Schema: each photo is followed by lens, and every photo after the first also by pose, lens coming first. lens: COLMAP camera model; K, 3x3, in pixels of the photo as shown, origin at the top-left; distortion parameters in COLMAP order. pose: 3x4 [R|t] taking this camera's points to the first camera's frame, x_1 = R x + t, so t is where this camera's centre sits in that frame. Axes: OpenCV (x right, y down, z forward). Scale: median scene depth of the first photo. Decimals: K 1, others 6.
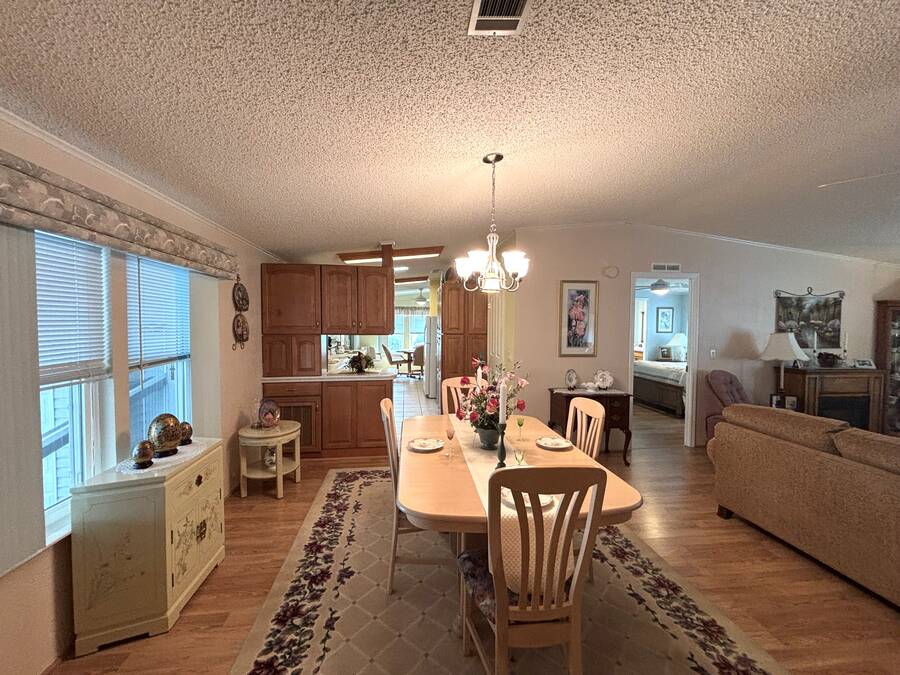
lens RADIAL K [[360.7, 0, 450.0], [0, 360.7, 337.5], [0, 0, 1]] dist [0.001945, 0.000410]
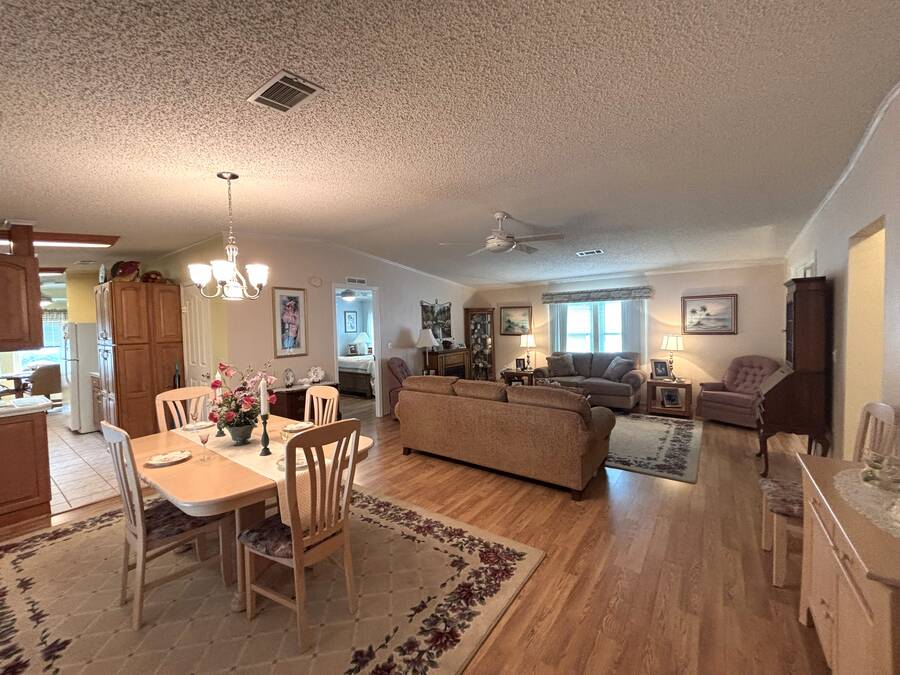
lens RADIAL K [[360.7, 0, 450.0], [0, 360.7, 337.5], [0, 0, 1]] dist [0.001945, 0.000410]
pose [[0.676298, -0.050914, 0.734866, -0.132063], [0.056134, 0.998270, 0.017504, 0.002000], [-0.734486, 0.029413, 0.677986, -0.106565]]
